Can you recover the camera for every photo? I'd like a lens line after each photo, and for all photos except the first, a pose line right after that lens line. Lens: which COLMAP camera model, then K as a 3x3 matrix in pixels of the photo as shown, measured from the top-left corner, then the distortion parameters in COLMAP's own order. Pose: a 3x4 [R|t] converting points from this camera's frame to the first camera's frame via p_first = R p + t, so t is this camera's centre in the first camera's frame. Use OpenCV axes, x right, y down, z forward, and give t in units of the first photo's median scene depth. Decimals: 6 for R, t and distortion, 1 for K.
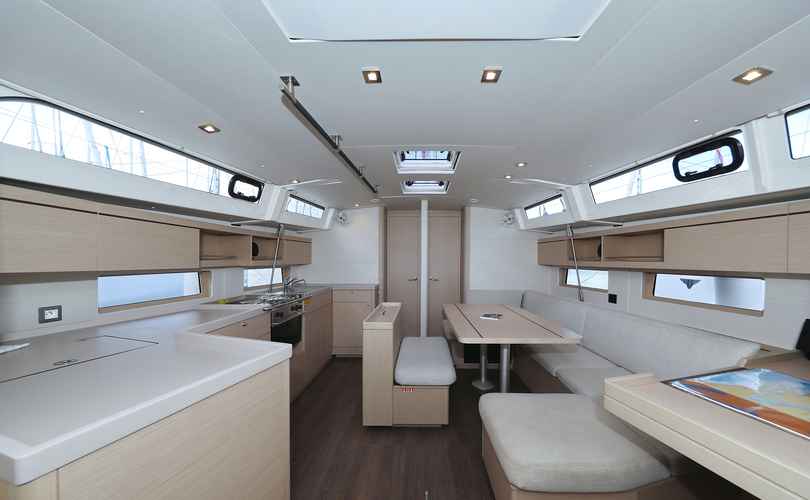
lens RADIAL K [[268.8, 0, 415.3], [0, 268.8, 266.1], [0, 0, 1]] dist [0.000290, 0.000021]
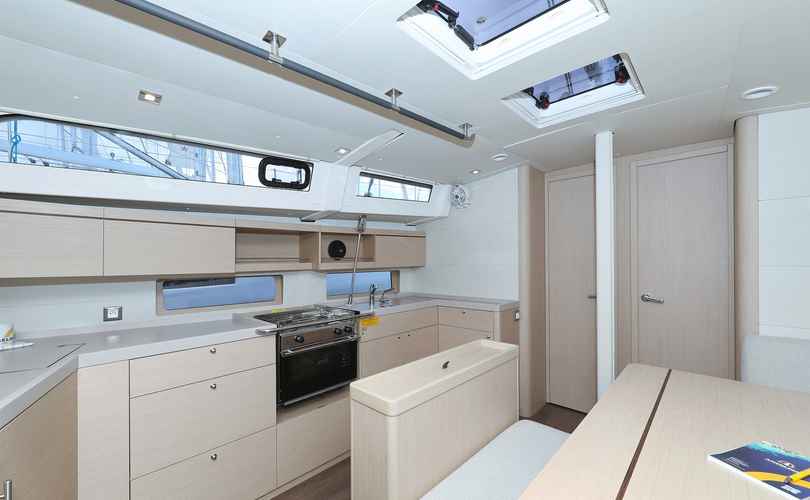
lens RADIAL K [[318.7, 0, 405.3], [0, 318.7, 261.8], [0, 0, 1]] dist [0.002491, -0.000011]
pose [[0.719827, -0.009037, -0.694094, 0.236281], [-0.003867, 0.999848, -0.017028, -0.009421], [0.694142, 0.014942, 0.719683, 0.486018]]
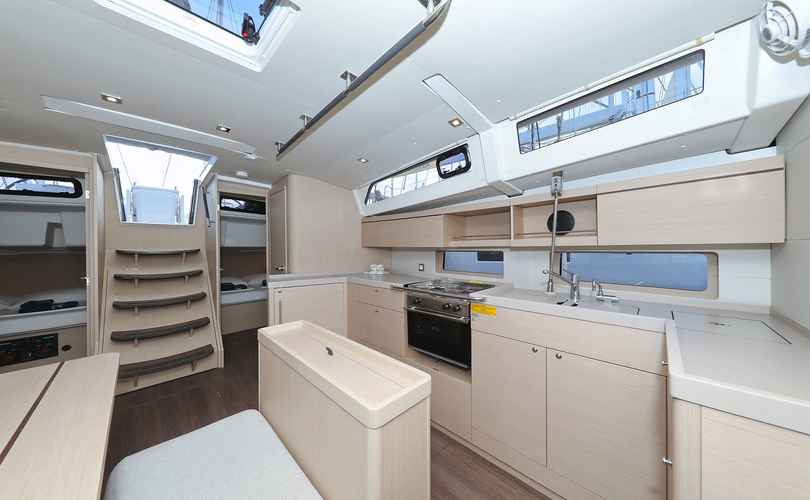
lens RADIAL K [[258.9, 0, 407.7], [0, 258.9, 246.0], [0, 0, 1]] dist [-0.000005, -0.000001]
pose [[-0.694099, 0.002338, -0.719875, 0.106500], [-0.010972, 0.999844, 0.013826, -0.009365], [0.719796, 0.017495, -0.693966, 1.283304]]
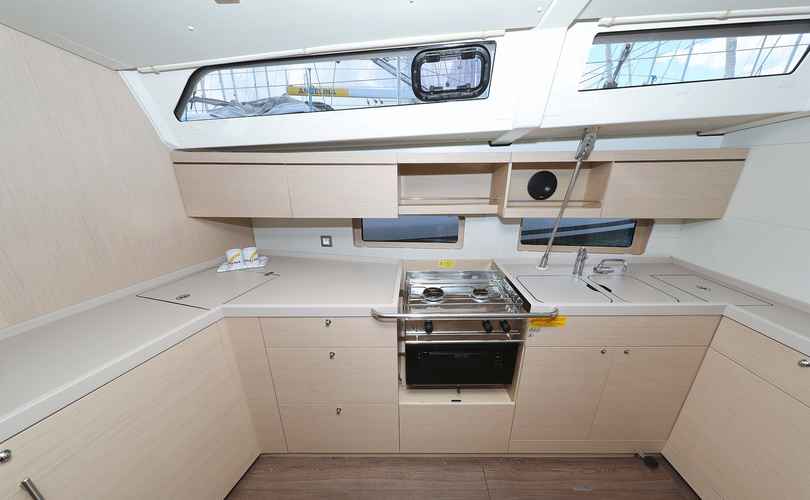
lens RADIAL K [[250.0, 0, 416.8], [0, 250.0, 257.7], [0, 0, 1]] dist [0.000049, 0.000006]
pose [[0.008303, 0.308620, -0.951149, -0.053954], [-0.023156, 0.950986, 0.308365, -0.081998], [0.999697, 0.019465, 0.015043, 0.794642]]
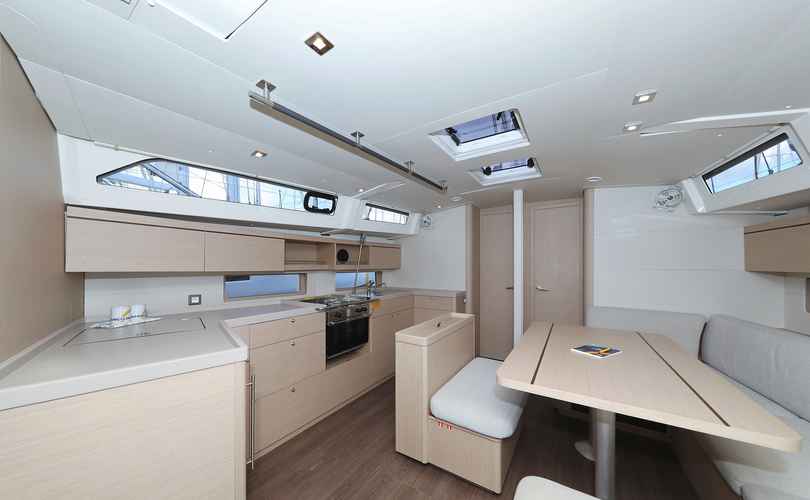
lens RADIAL K [[260.5, 0, 399.3], [0, 260.5, 264.0], [0, 0, 1]] dist [-0.001044, -0.000030]
pose [[0.834811, -0.007715, -0.550483, 0.229189], [-0.010494, 0.999497, -0.029922, 0.004935], [0.550437, 0.030756, 0.834310, 0.220803]]
